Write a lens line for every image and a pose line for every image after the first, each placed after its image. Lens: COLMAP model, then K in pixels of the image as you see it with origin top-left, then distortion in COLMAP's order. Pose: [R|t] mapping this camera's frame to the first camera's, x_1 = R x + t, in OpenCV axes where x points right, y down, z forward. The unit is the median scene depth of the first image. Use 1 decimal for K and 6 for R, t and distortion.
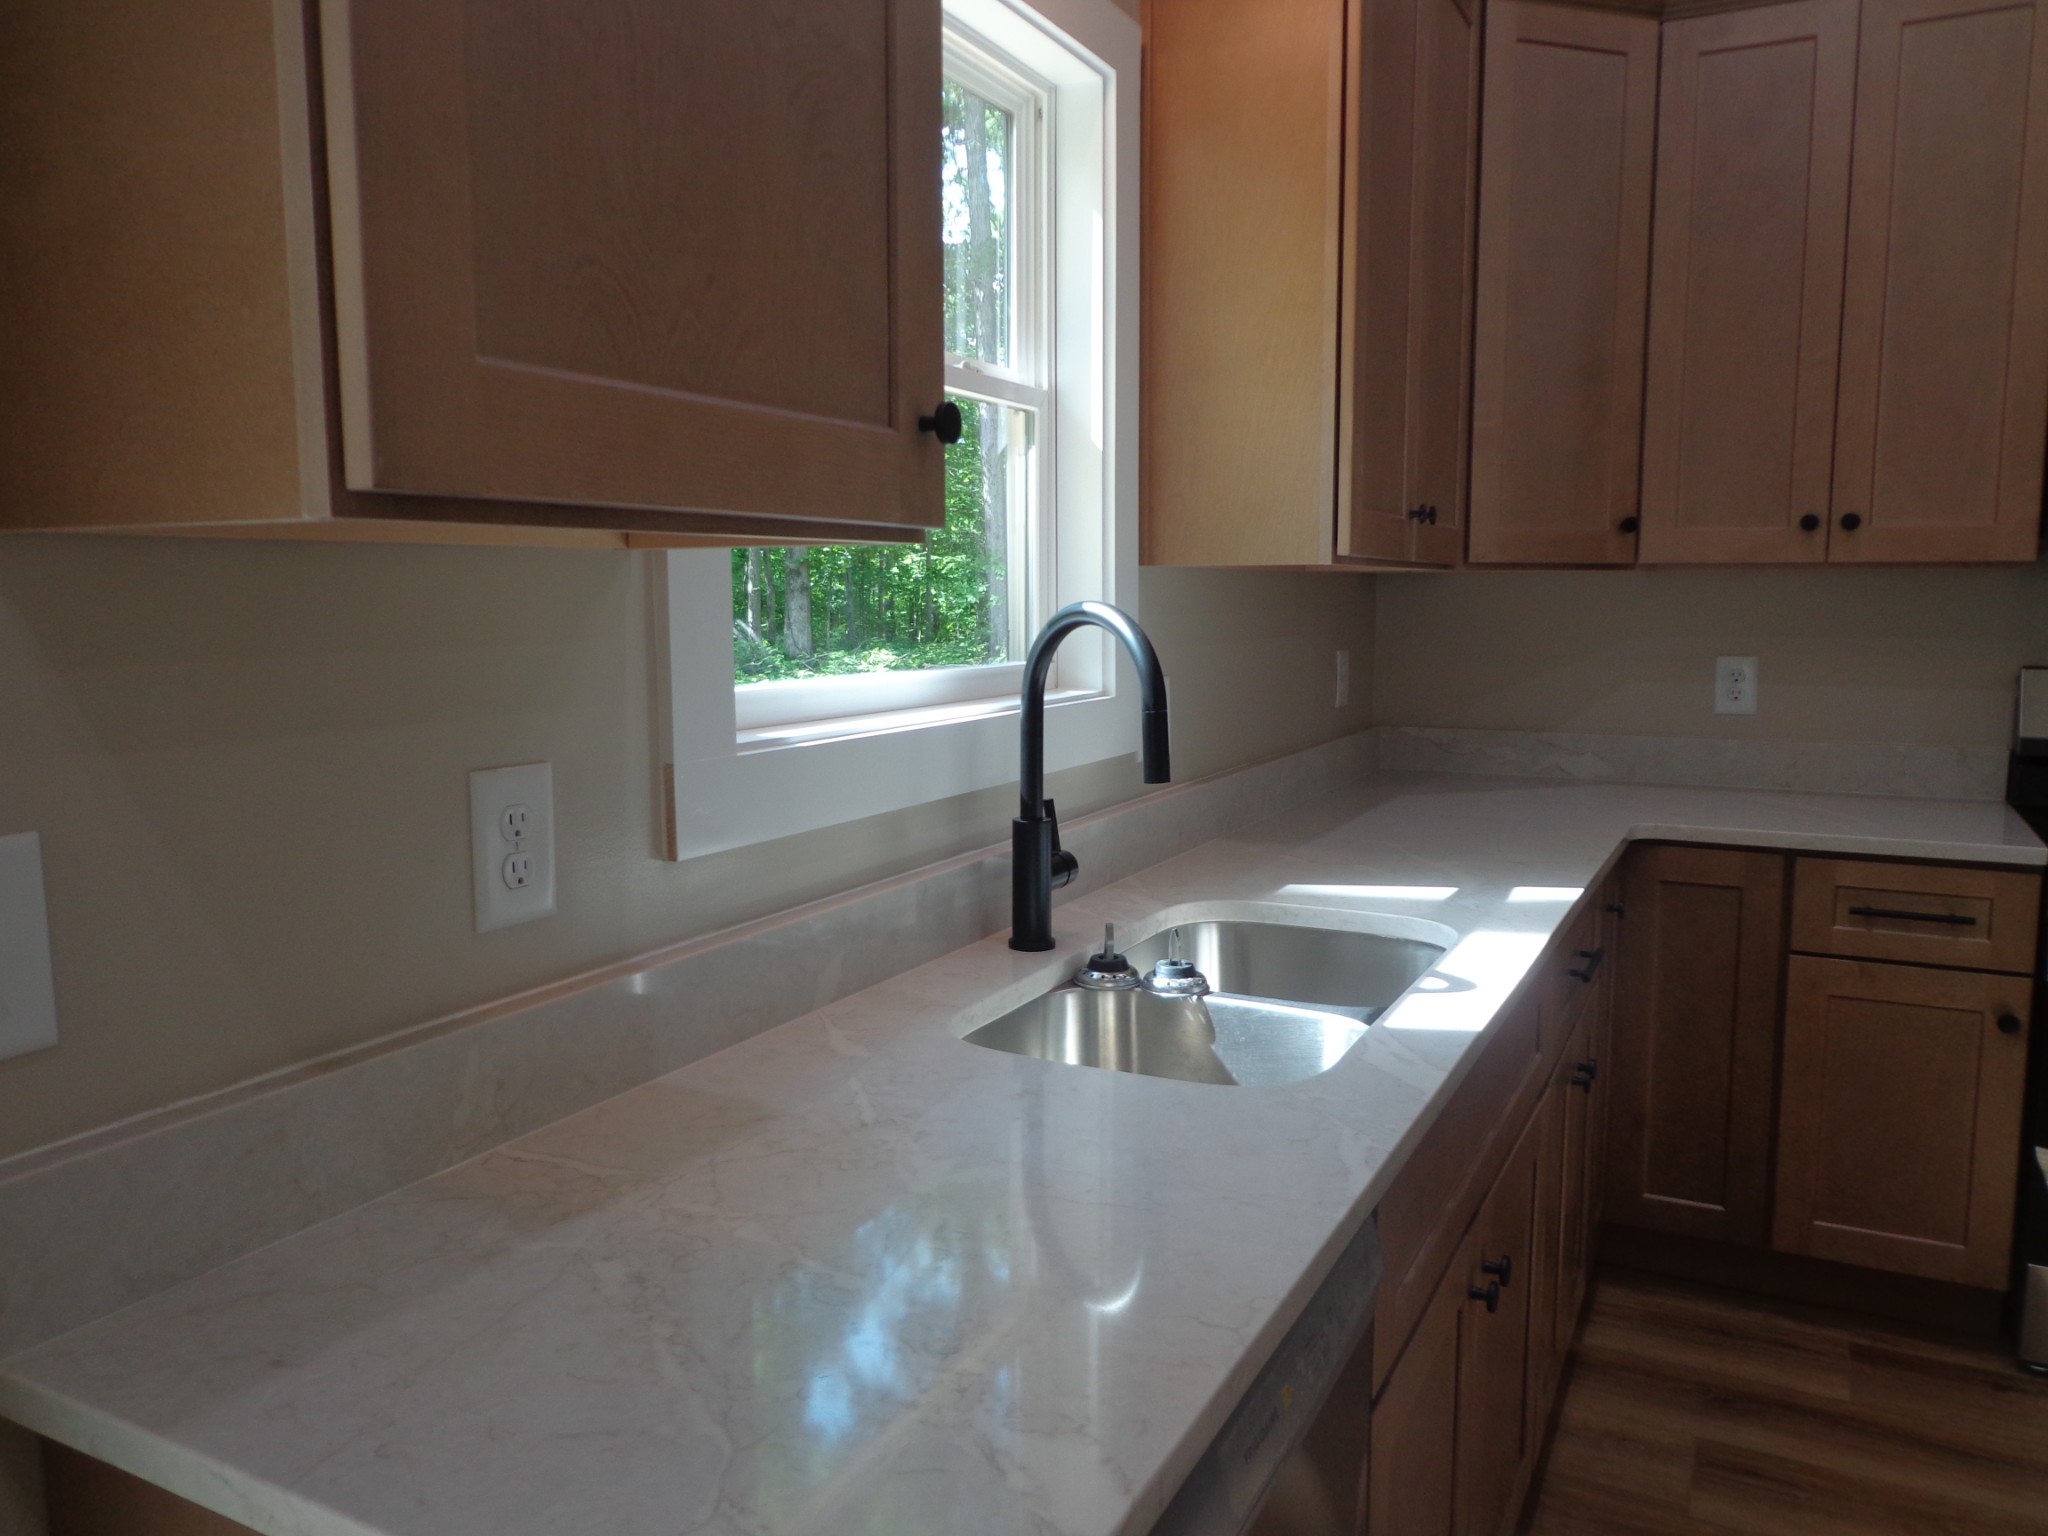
lens RADIAL K [[1449.8, 0, 1042.0], [0, 1449.8, 731.7], [0, 0, 1]] dist [0.042311, 0.002648]
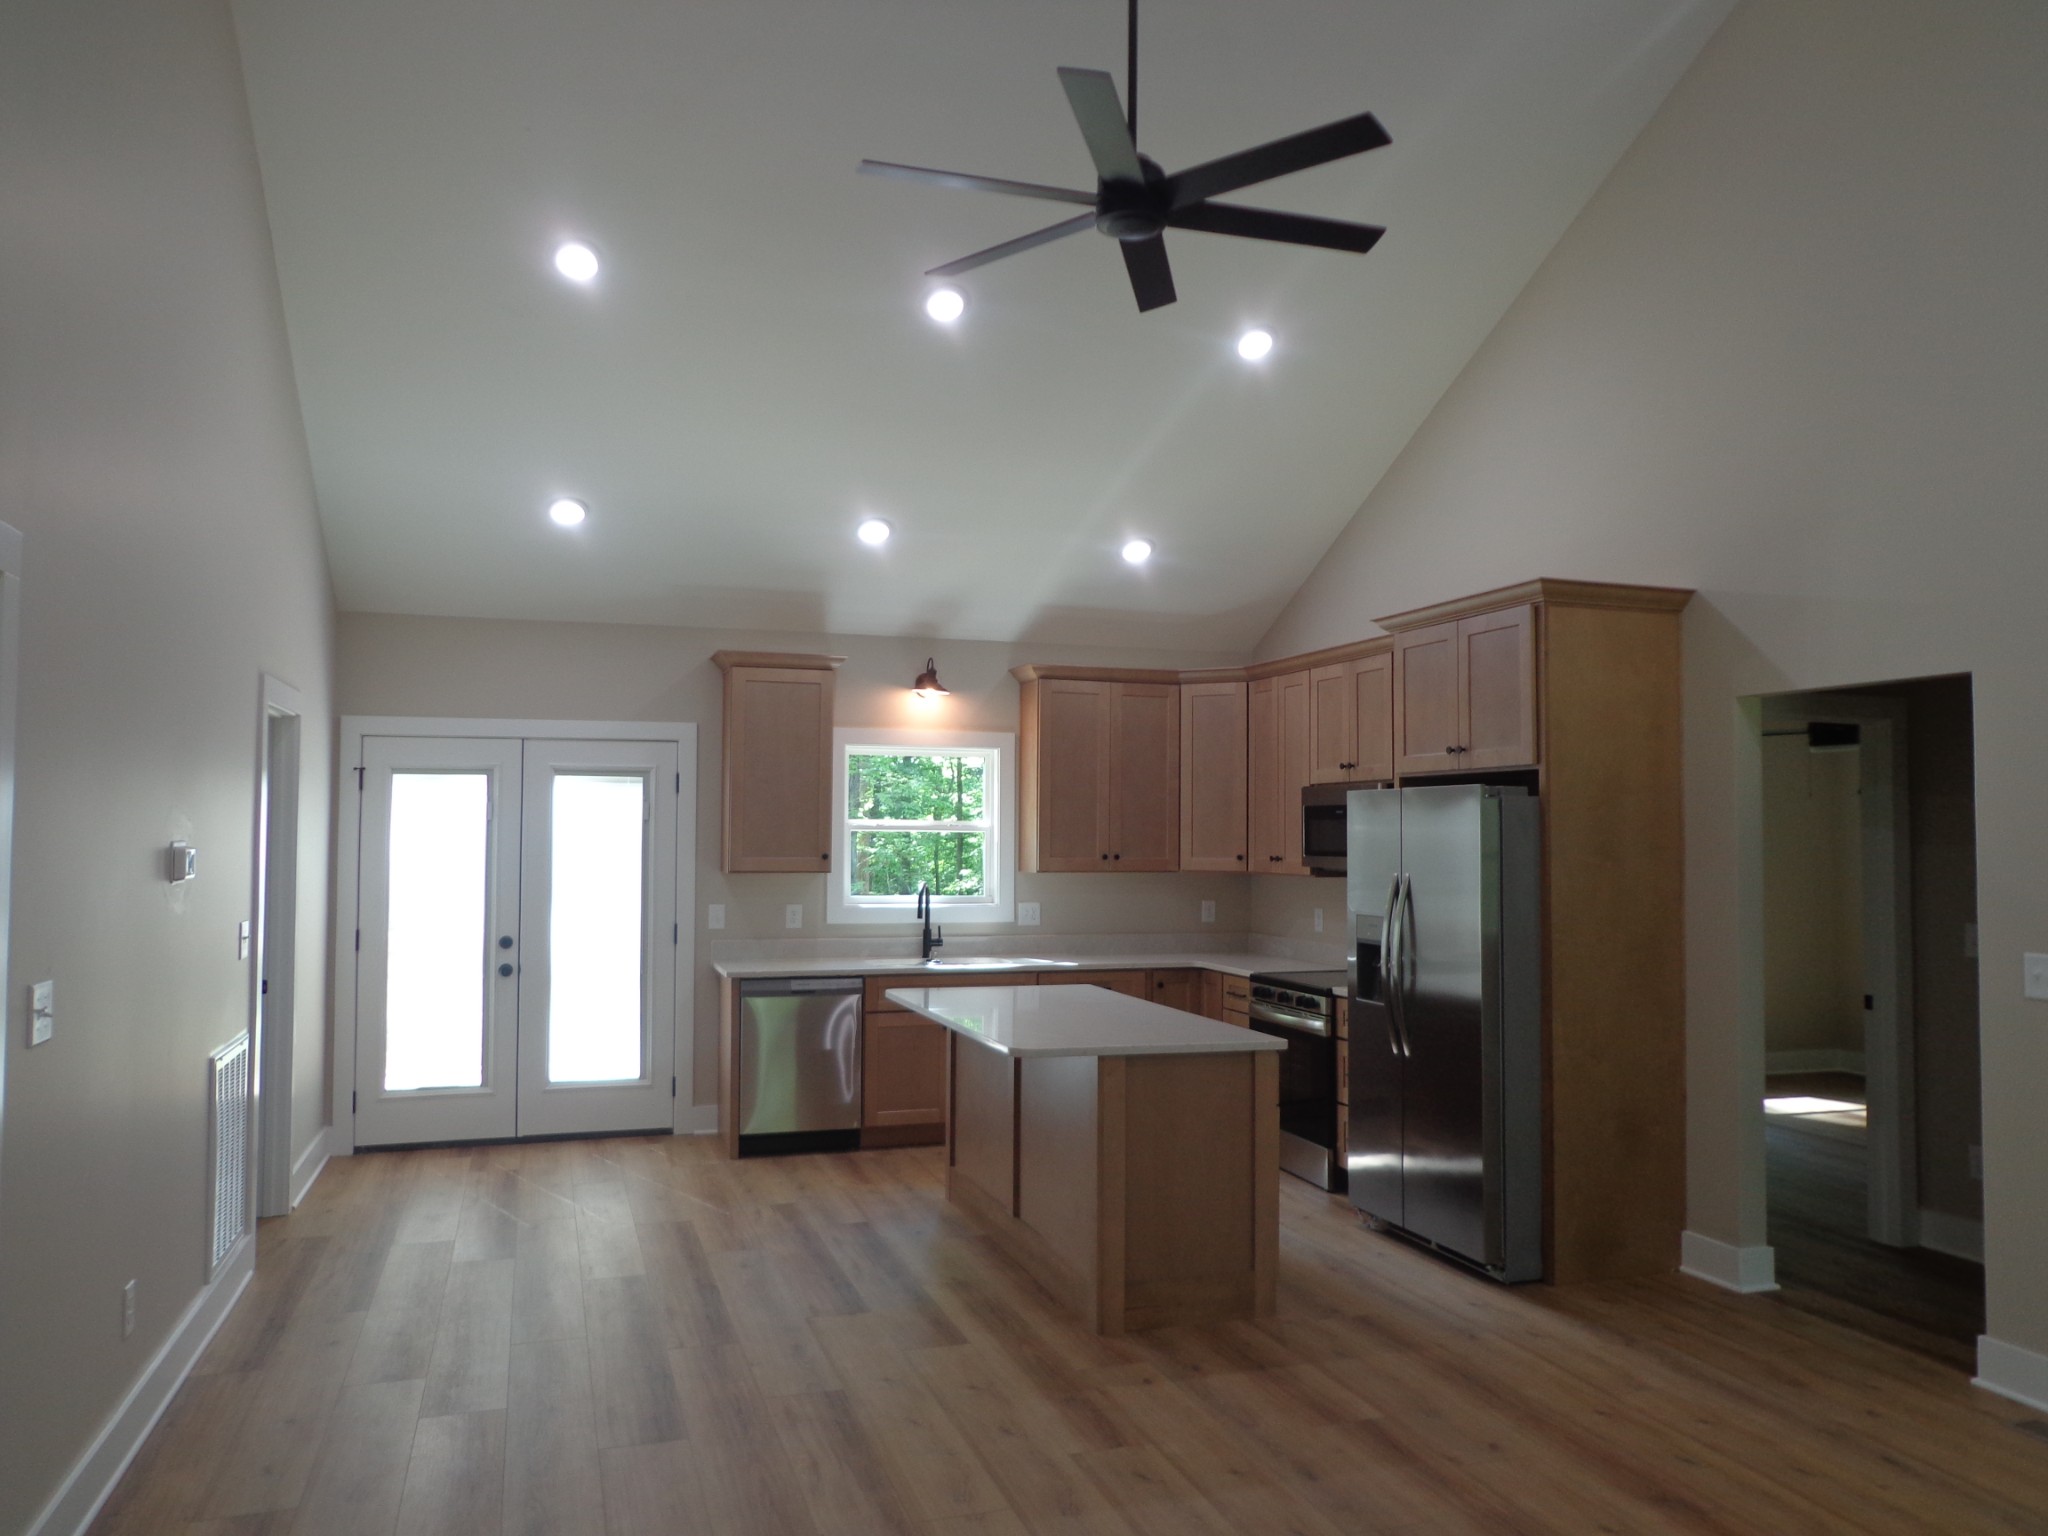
lens RADIAL K [[1498.2, 0, 1024.0], [0, 1498.2, 768.0], [0, 0, 1]] dist [0.004989, 0.000981]
pose [[0.702043, -0.030371, -0.711486, 2.938058], [-0.073479, 0.990668, -0.114793, 0.061705], [0.708333, 0.132869, 0.693260, -1.733017]]
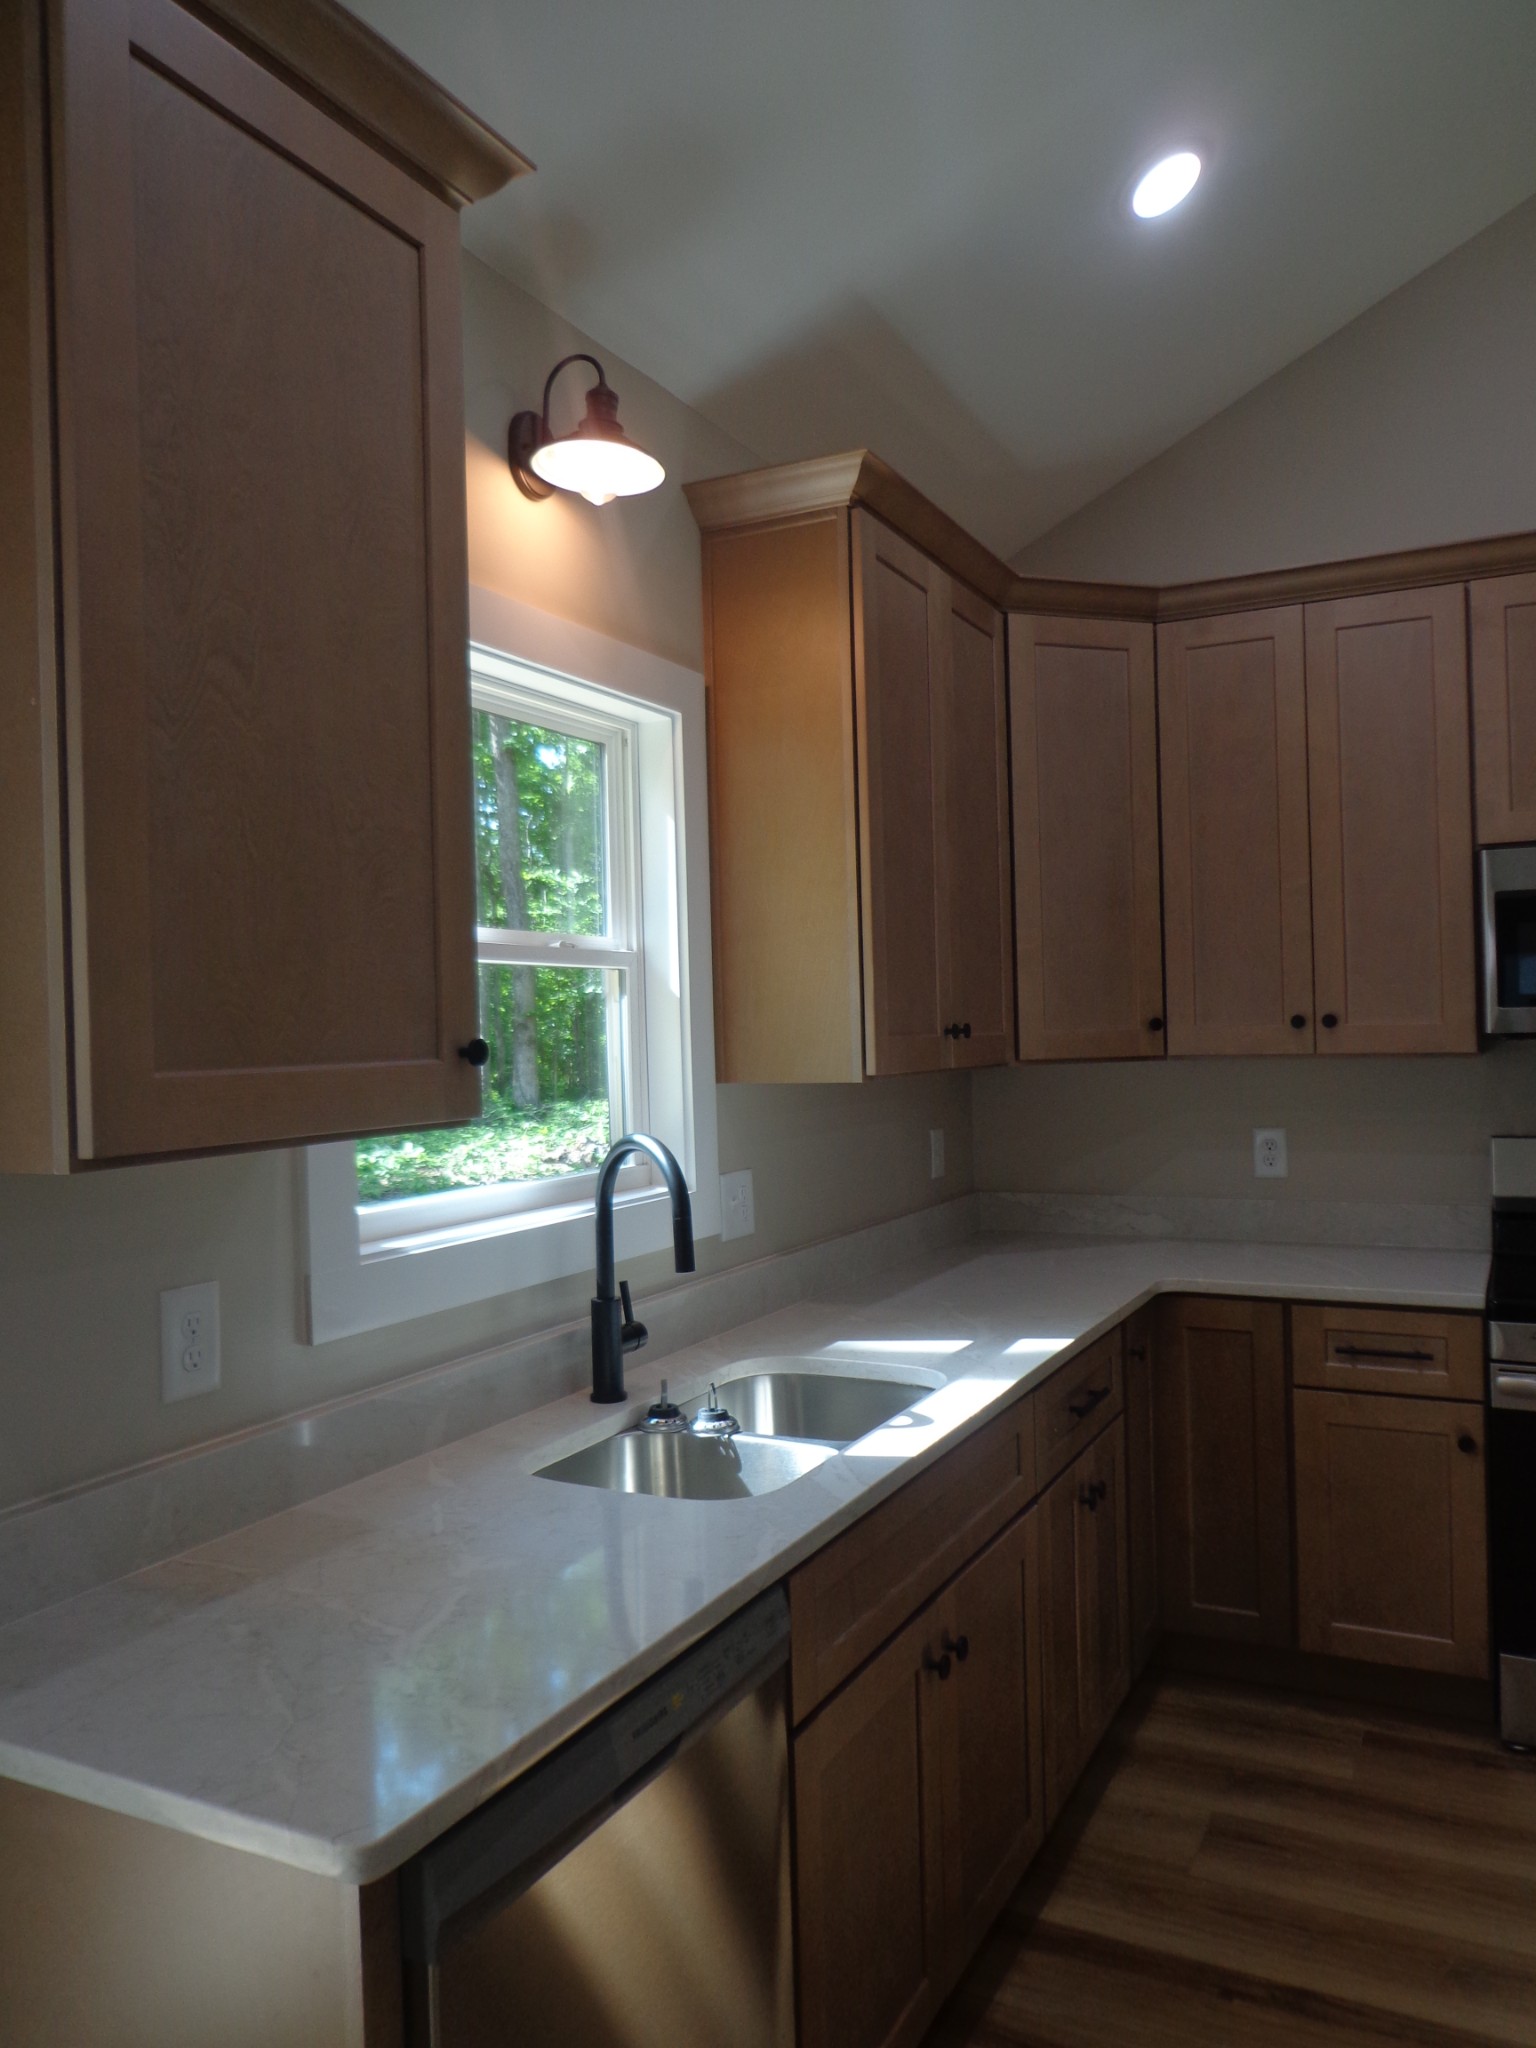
lens RADIAL K [[1449.8, 0, 768.0], [0, 1449.8, 1024.0], [0, 0, 1]] dist [0.042311, 0.002648]
pose [[0.999651, -0.025508, -0.006836, 0.127186], [0.024697, 0.994683, -0.099976, -0.041776], [0.009349, 0.099772, 0.994966, -0.260607]]
